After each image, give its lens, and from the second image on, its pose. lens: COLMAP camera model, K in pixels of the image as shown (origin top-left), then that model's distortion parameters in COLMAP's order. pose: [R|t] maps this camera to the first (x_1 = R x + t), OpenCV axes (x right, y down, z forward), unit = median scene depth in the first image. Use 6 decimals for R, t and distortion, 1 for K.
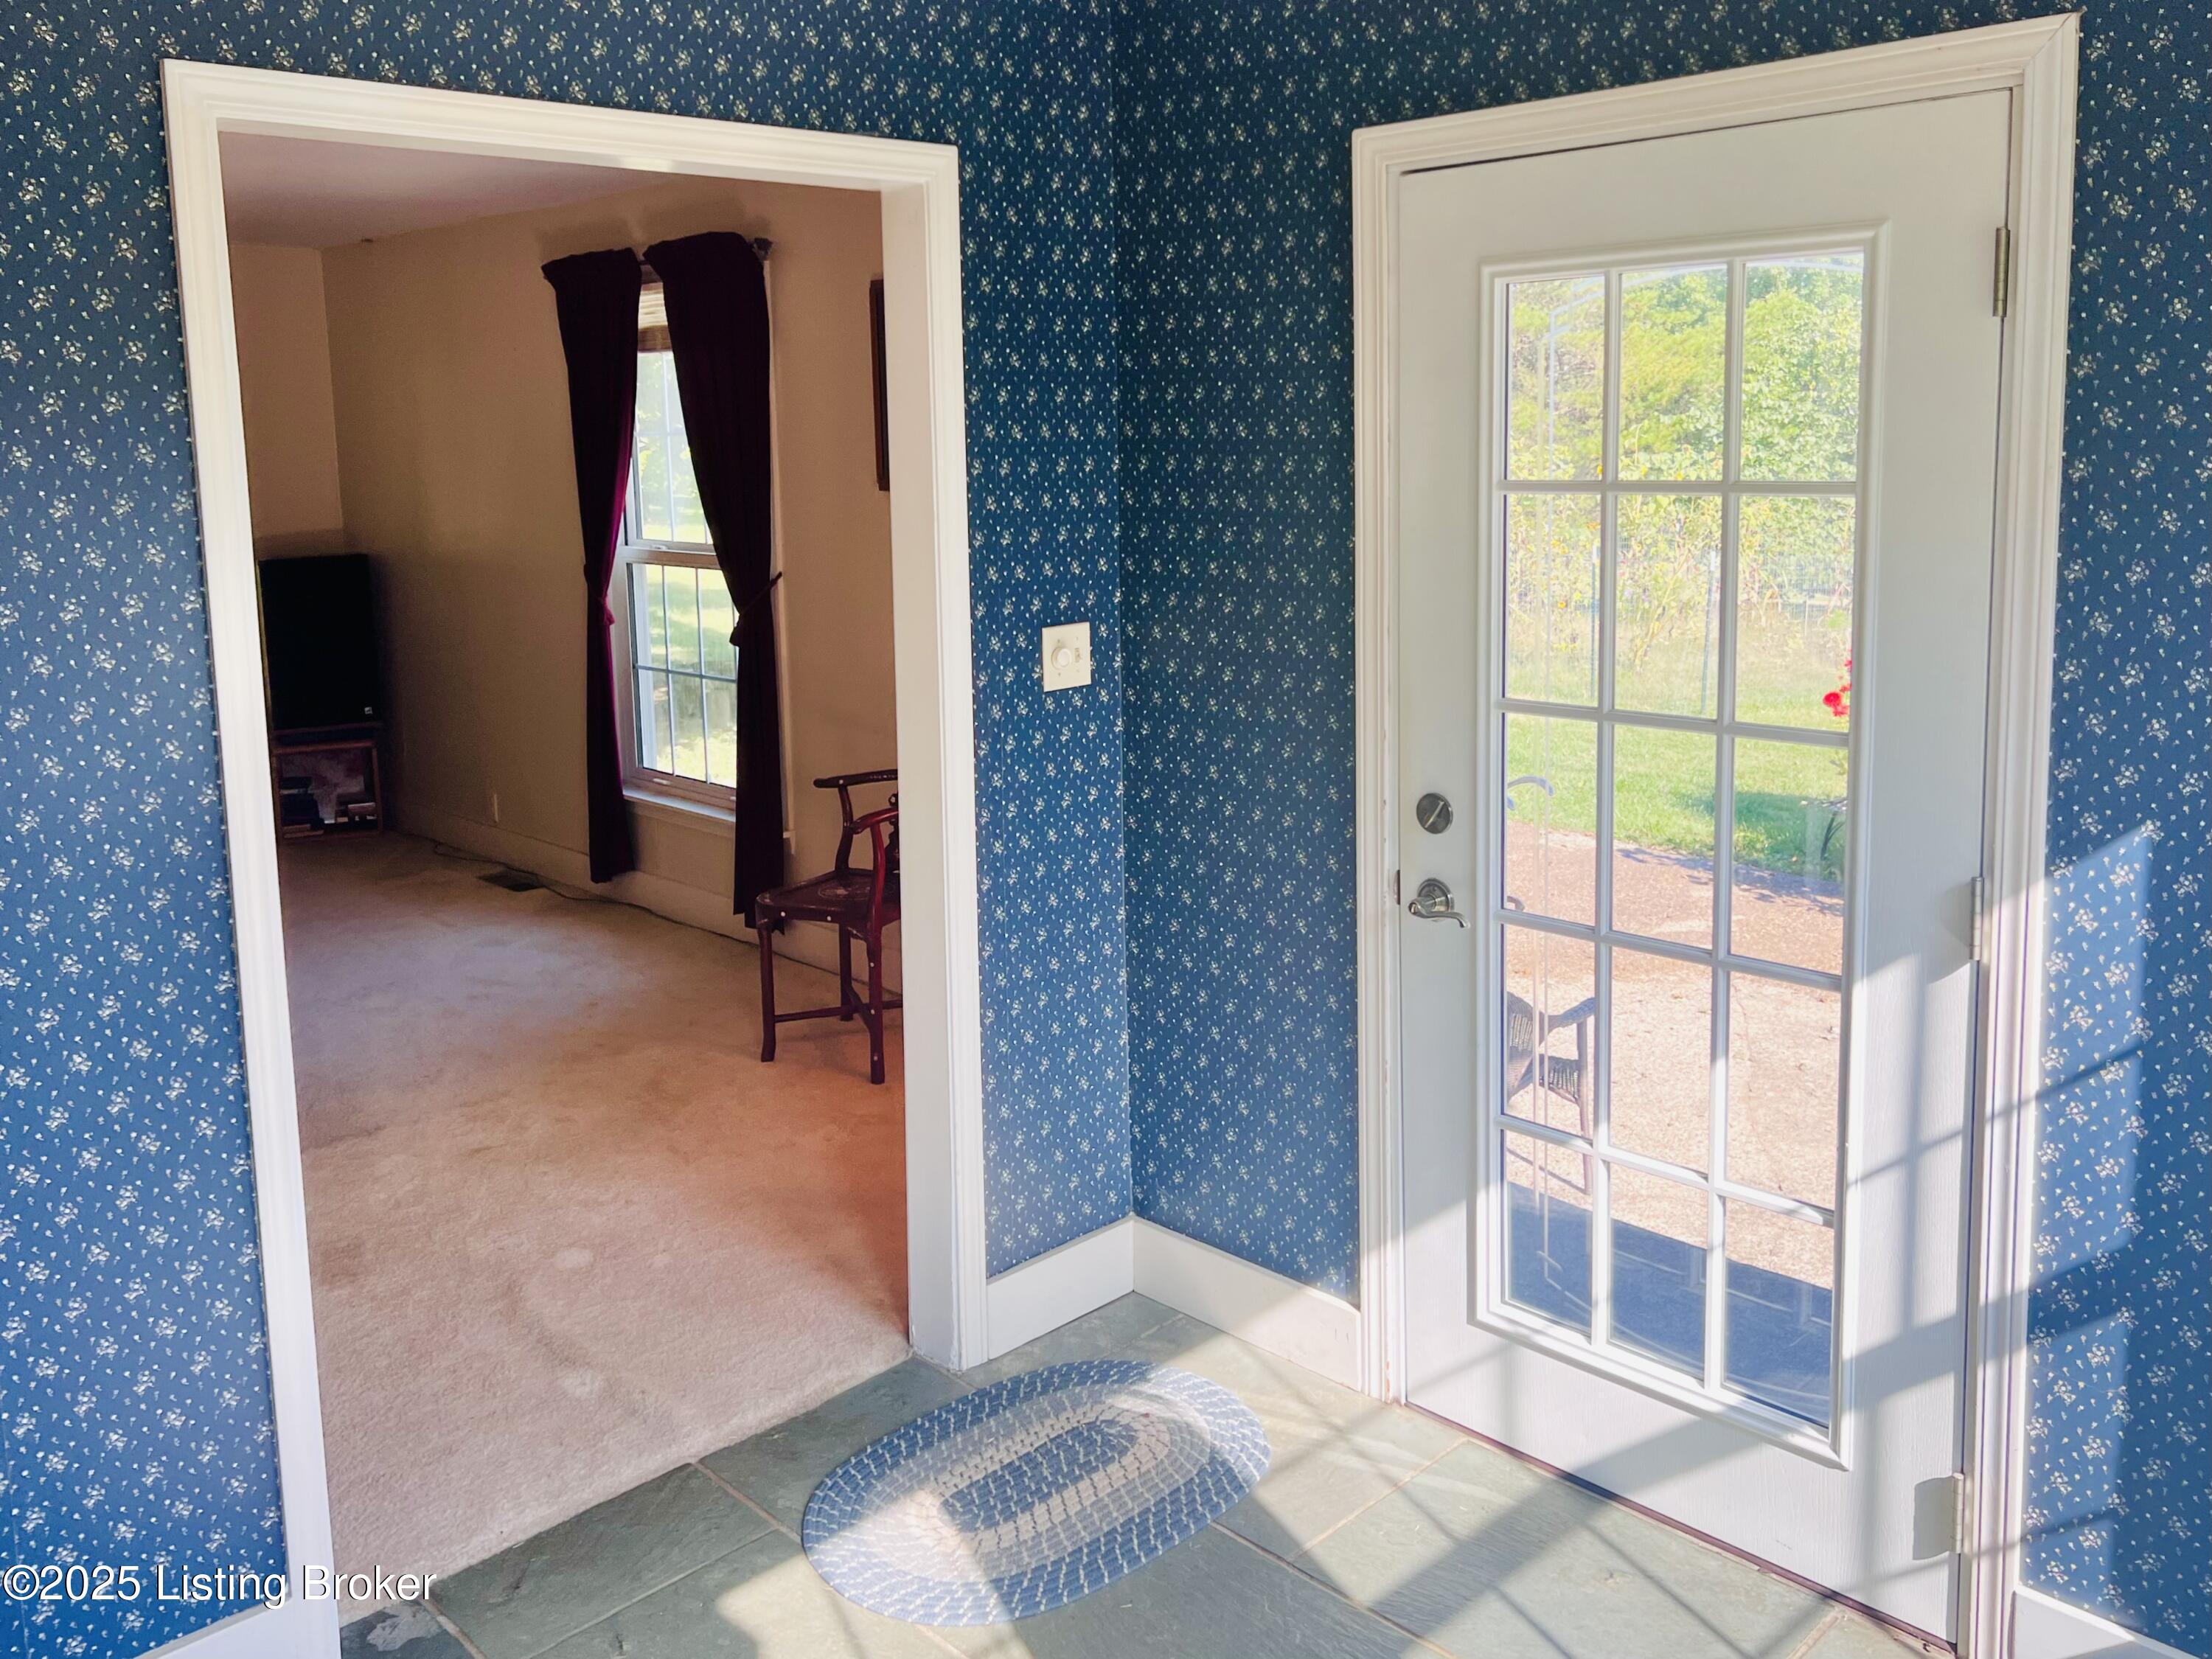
lens RADIAL K [[1796.7, 0, 1125.8], [0, 1796.7, 717.0], [0, 0, 1]] dist [-0.007060, -0.010639]
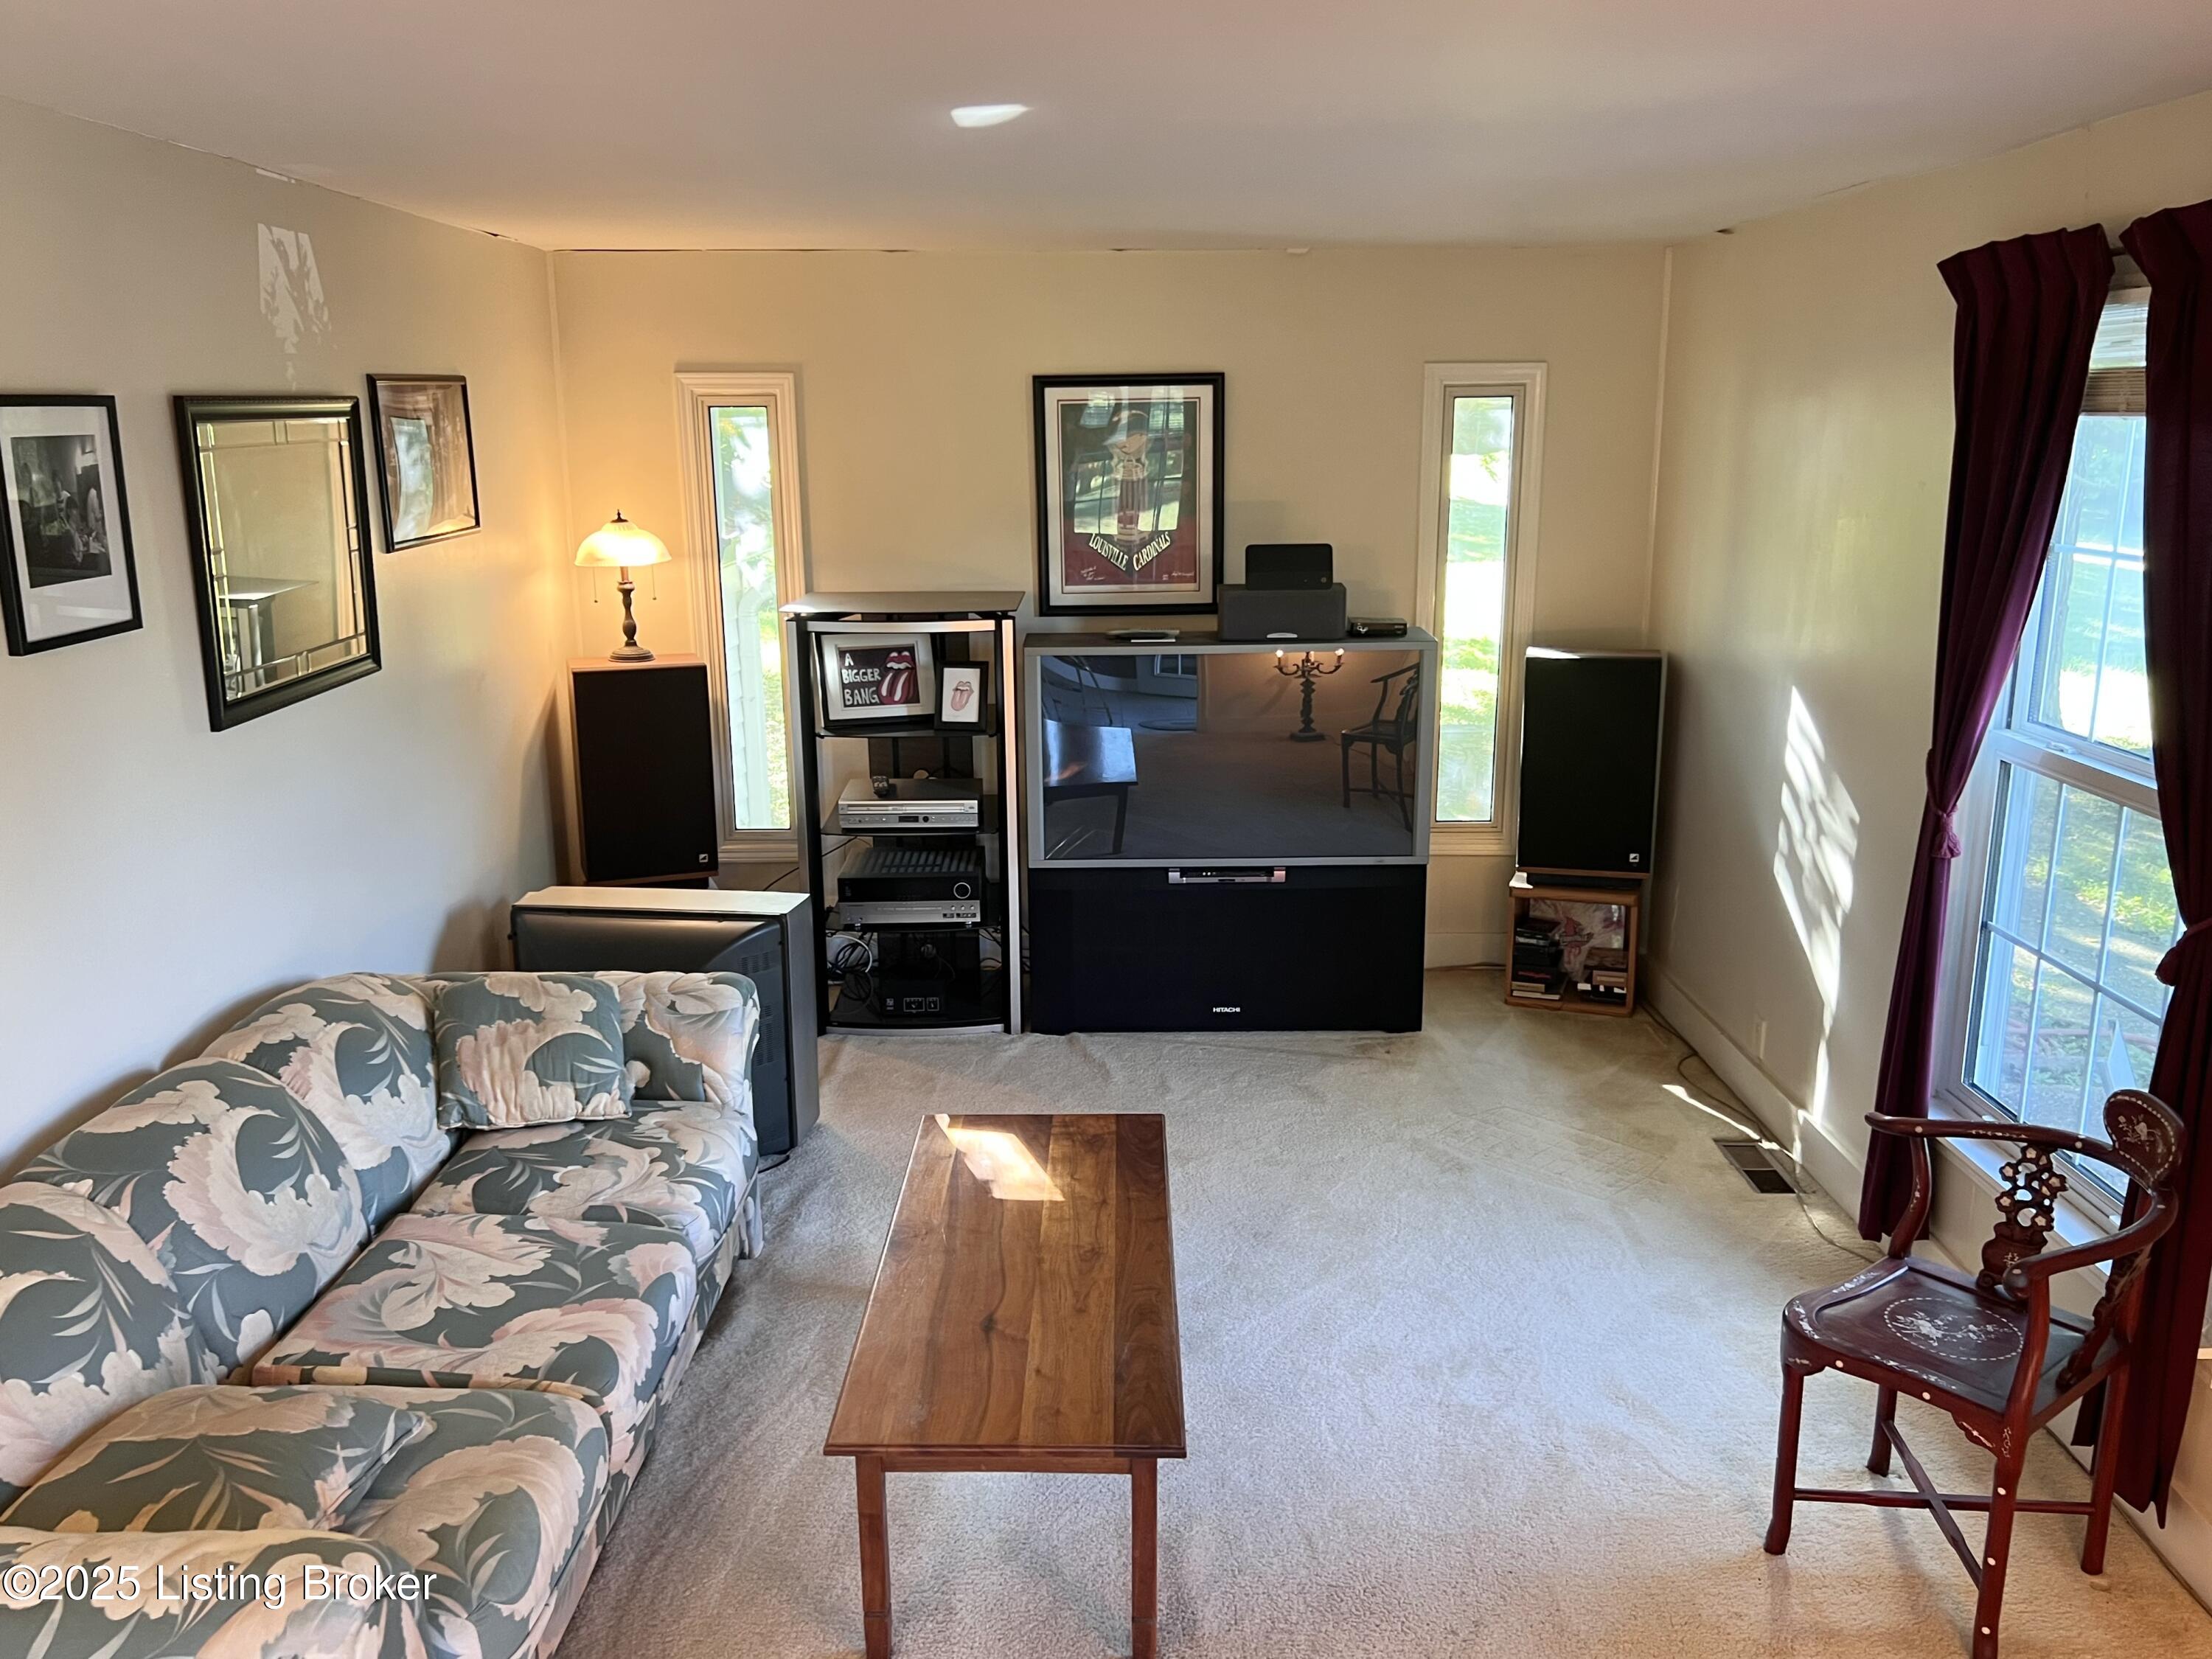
lens RADIAL K [[1757.9, 0, 1110.4], [0, 1757.9, 844.3], [0, 0, 1]] dist [0.058632, -0.050293]
pose [[0.709143, 0.174261, -0.683190, -0.149799], [-0.117613, 0.984636, 0.129069, -0.194899], [0.695186, -0.011177, 0.718743, 0.703124]]
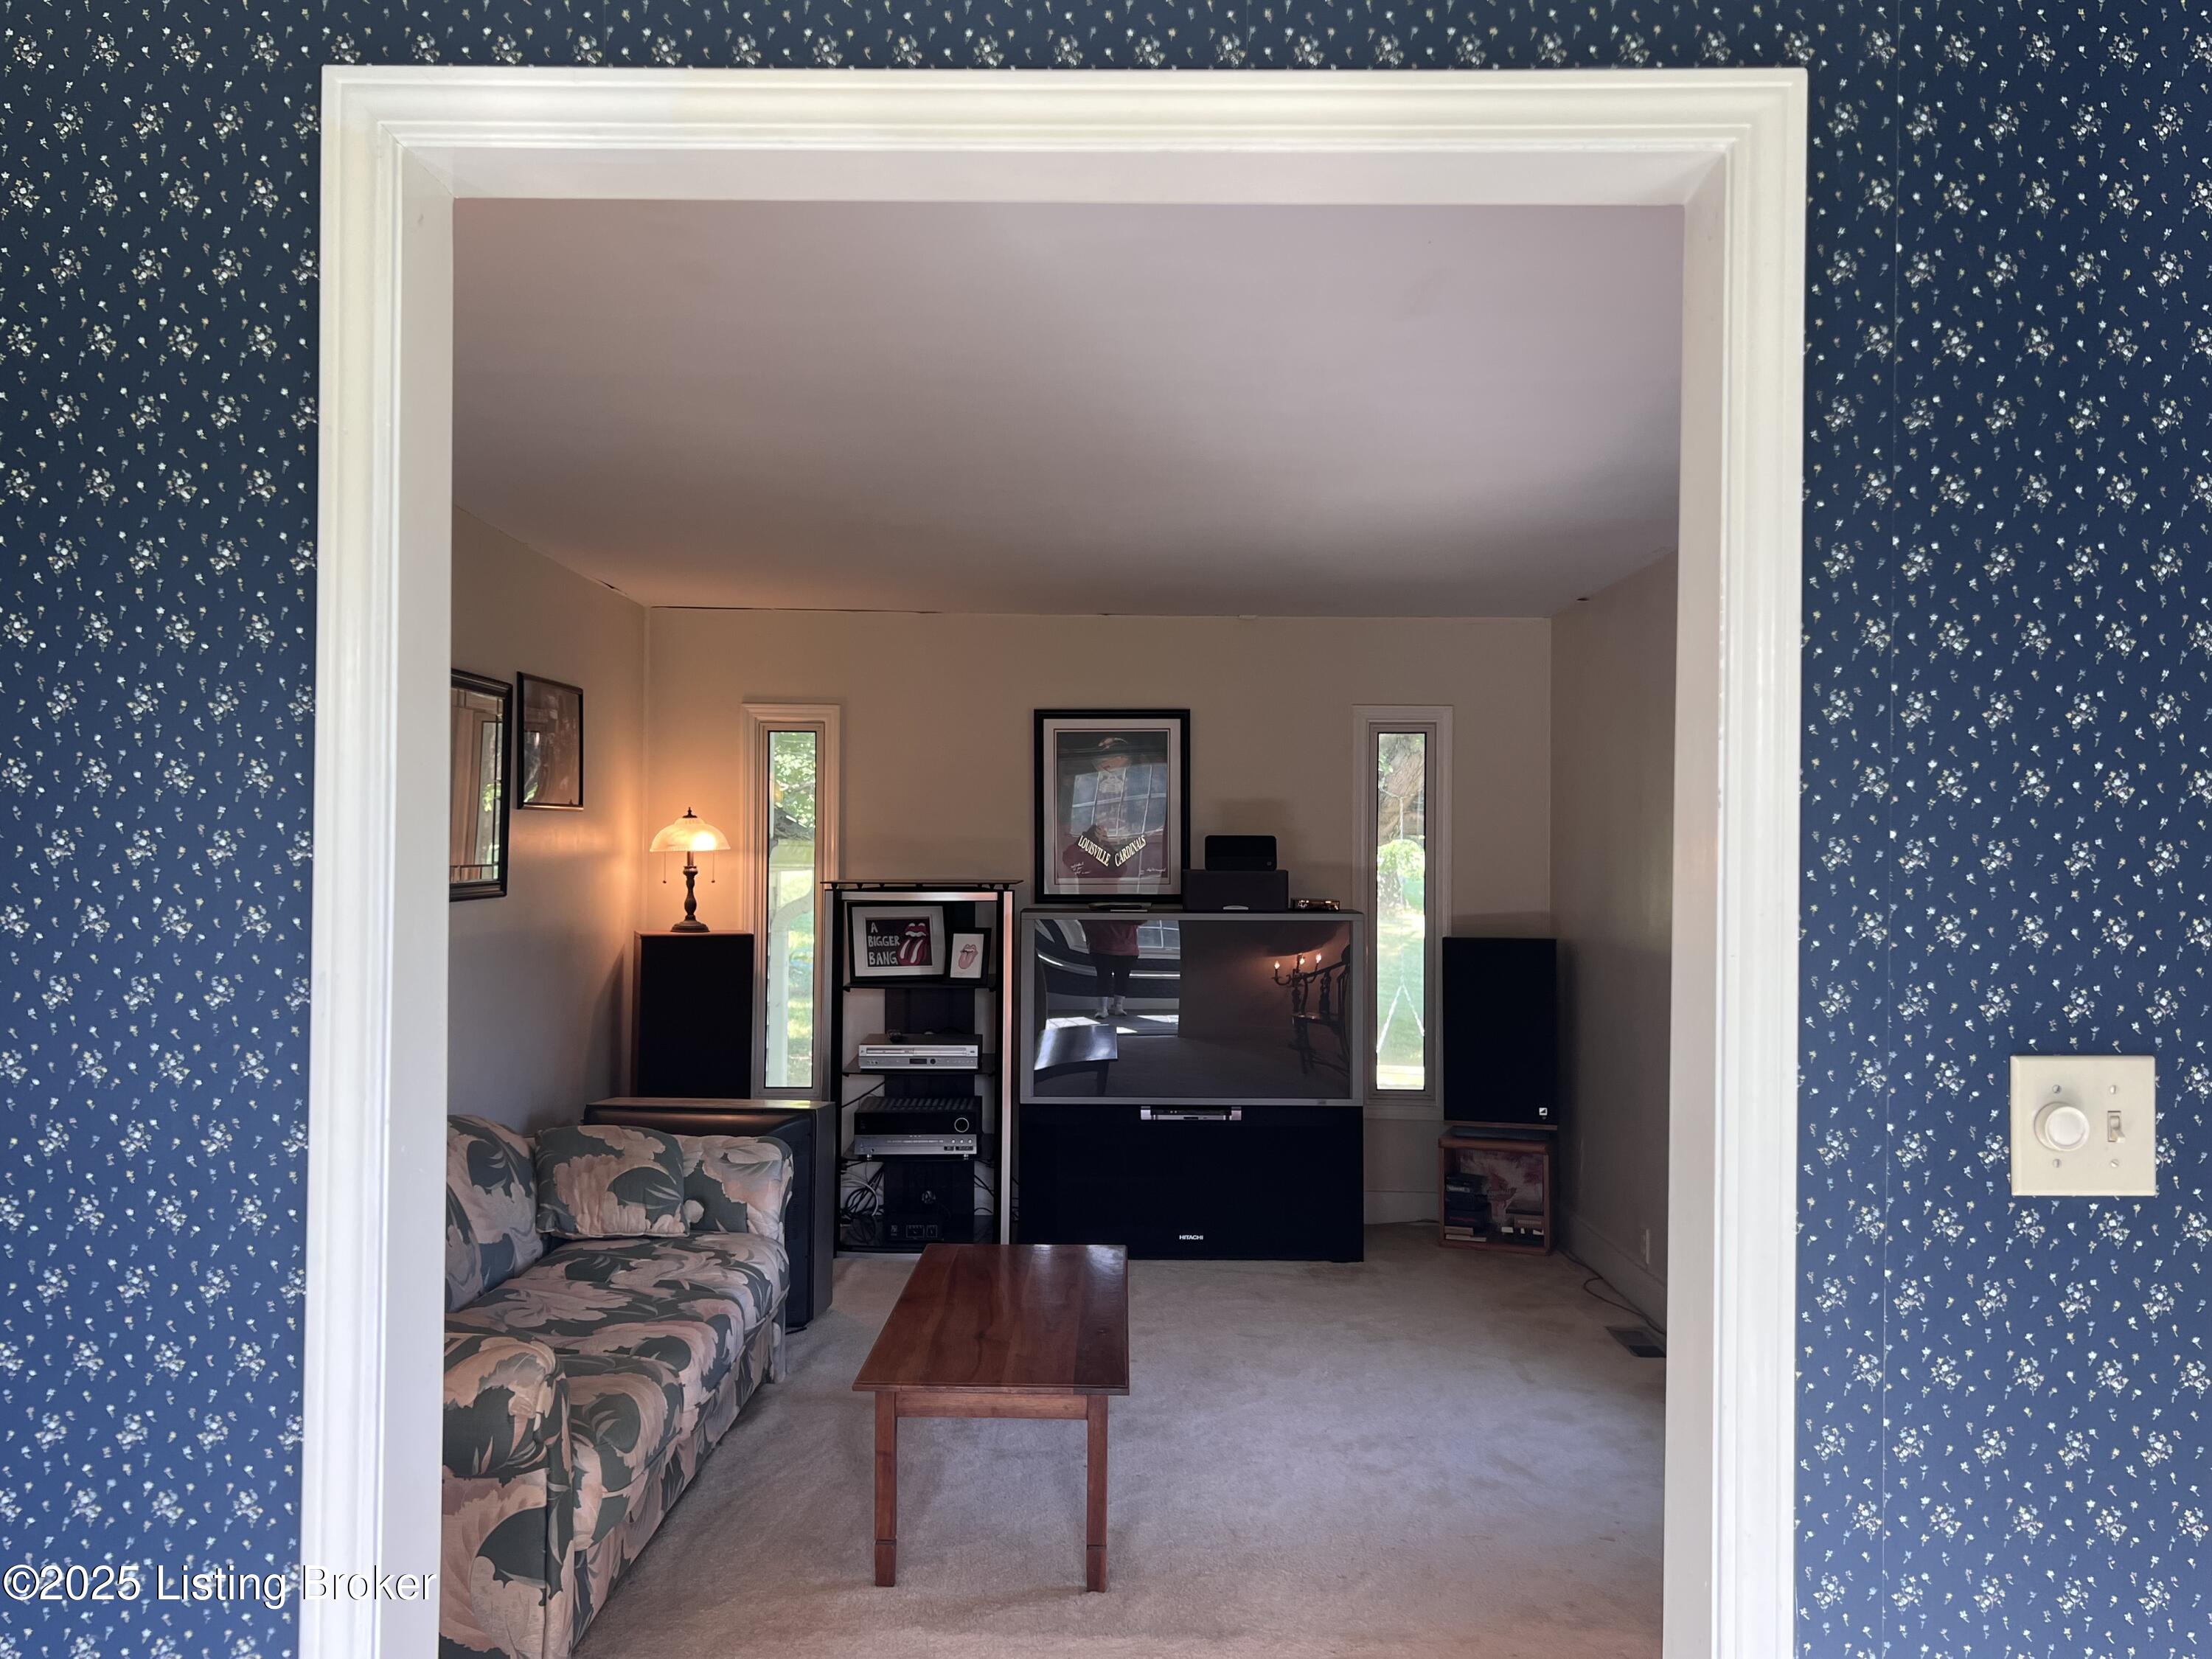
lens RADIAL K [[1757.9, 0, 1104.4], [0, 1757.9, 834.8], [0, 0, 1]] dist [0.058632, -0.050293]
pose [[0.706801, 0.011995, -0.707311, 0.109092], [-0.132049, 0.984520, -0.115258, -0.021427], [0.694978, 0.174864, 0.697444, 0.495148]]
